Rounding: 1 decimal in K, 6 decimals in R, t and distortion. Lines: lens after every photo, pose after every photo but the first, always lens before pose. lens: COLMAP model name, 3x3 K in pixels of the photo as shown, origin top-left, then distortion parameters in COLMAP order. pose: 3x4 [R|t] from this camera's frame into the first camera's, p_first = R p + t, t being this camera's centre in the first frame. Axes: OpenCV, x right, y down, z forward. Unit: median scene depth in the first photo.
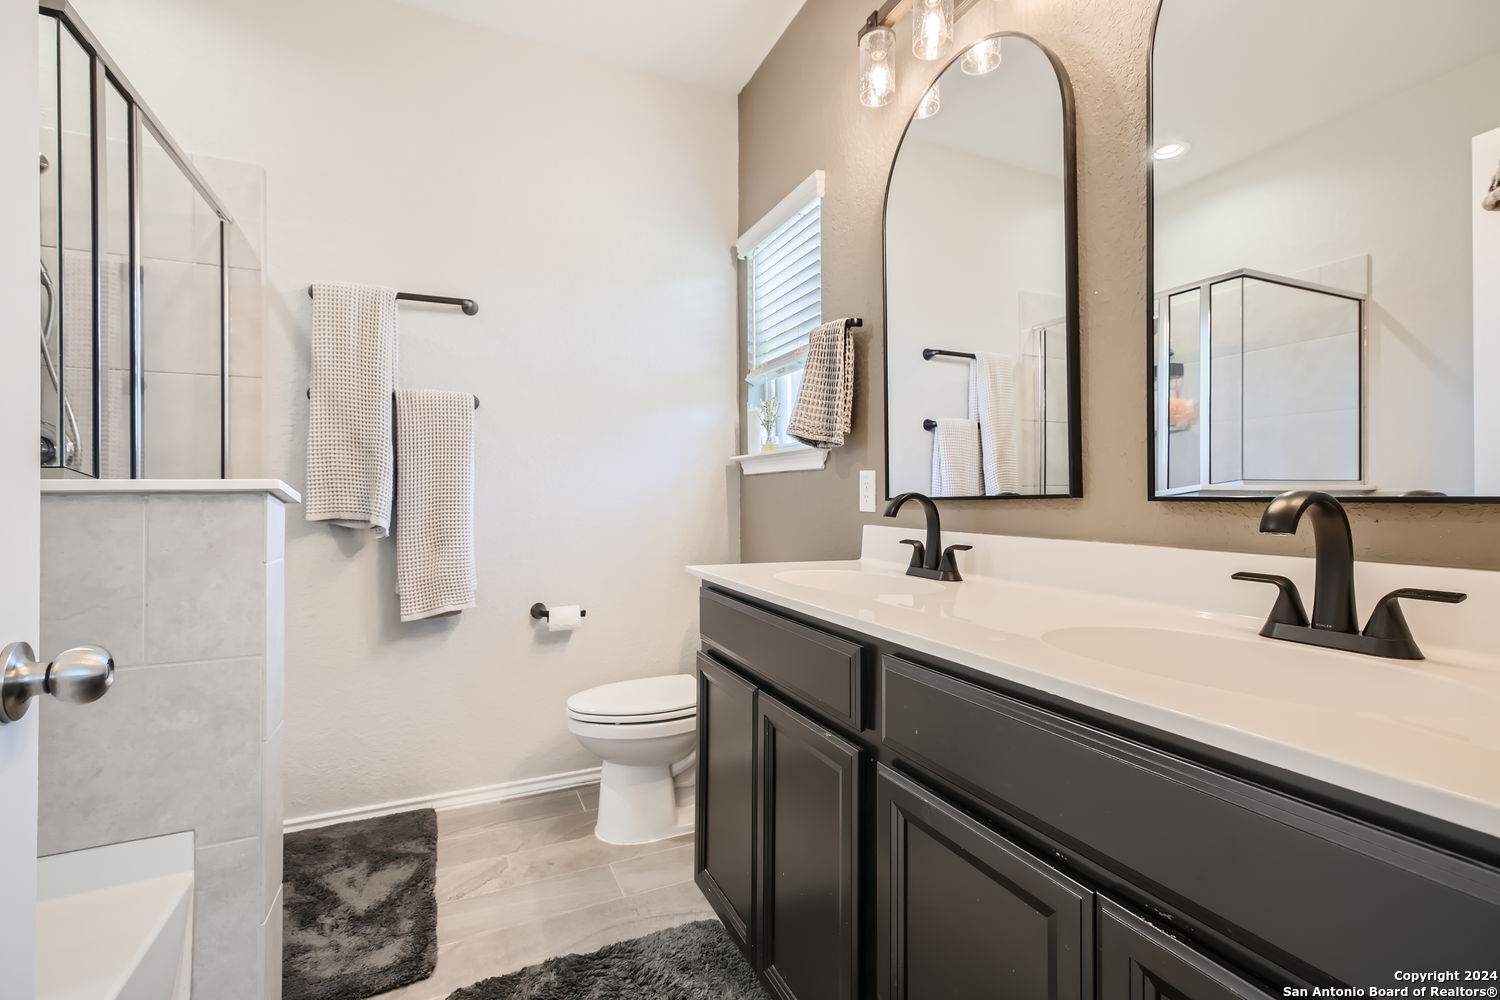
lens RADIAL K [[683.8, 0, 753.9], [0, 683.8, 498.9], [0, 0, 1]] dist [0.005837, 0.000188]
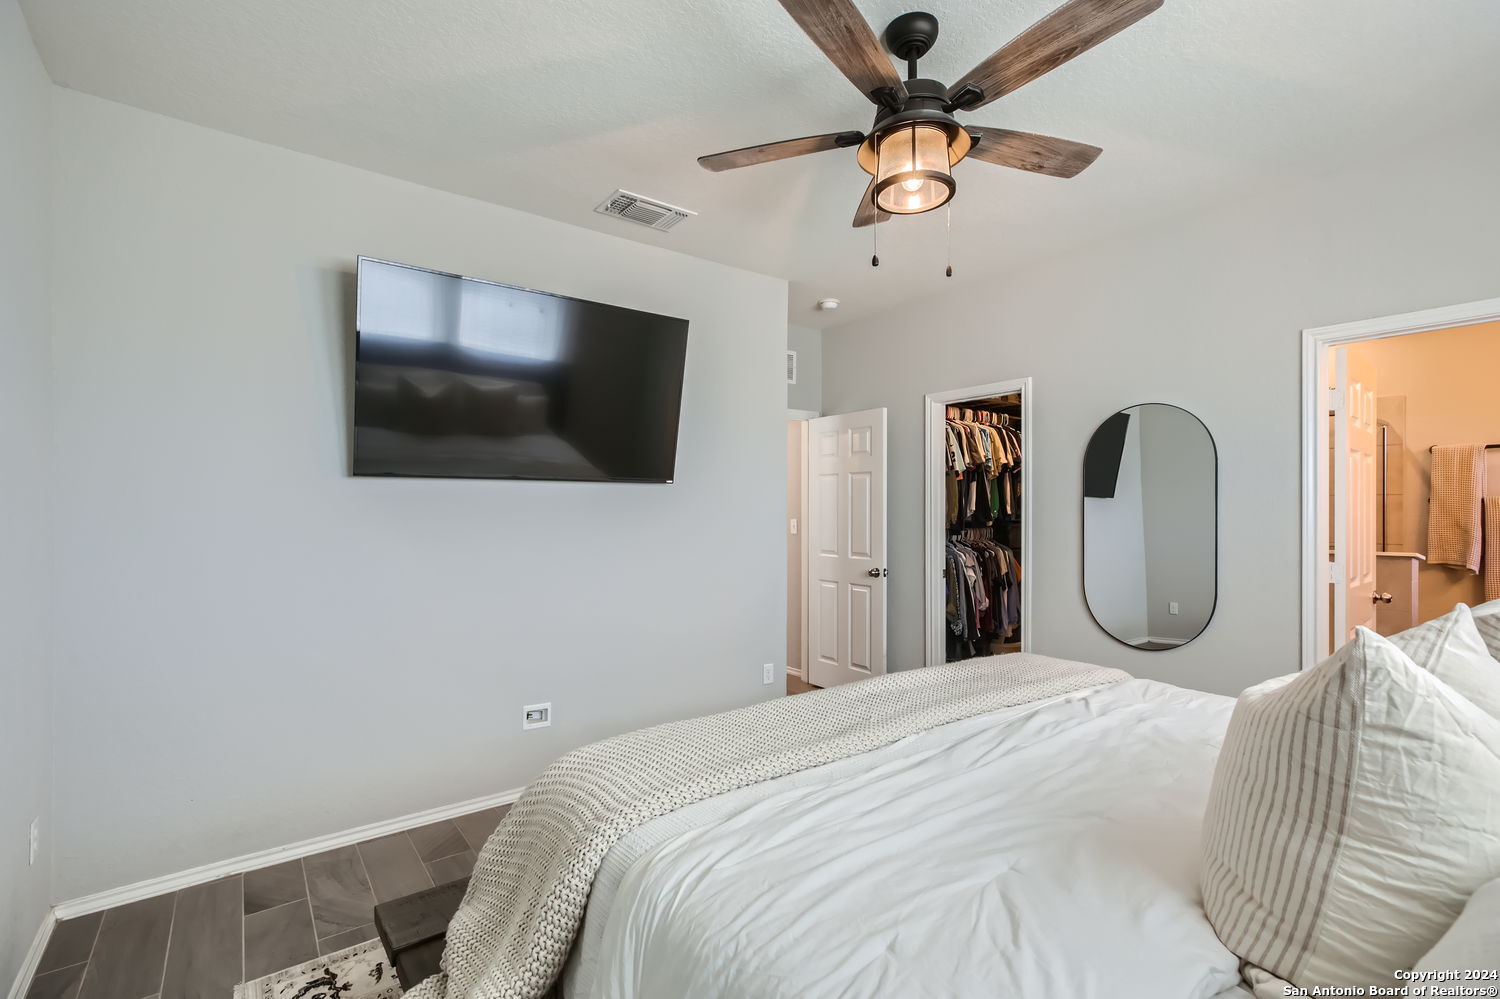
lens RADIAL K [[683.8, 0, 752.9], [0, 683.8, 506.5], [0, 0, 1]] dist [0.005837, 0.000188]
pose [[0.219688, -0.001150, -0.975570, 0.906077], [-0.002537, 0.999995, -0.001750, -0.129051], [0.975567, 0.002860, 0.219684, -1.414606]]
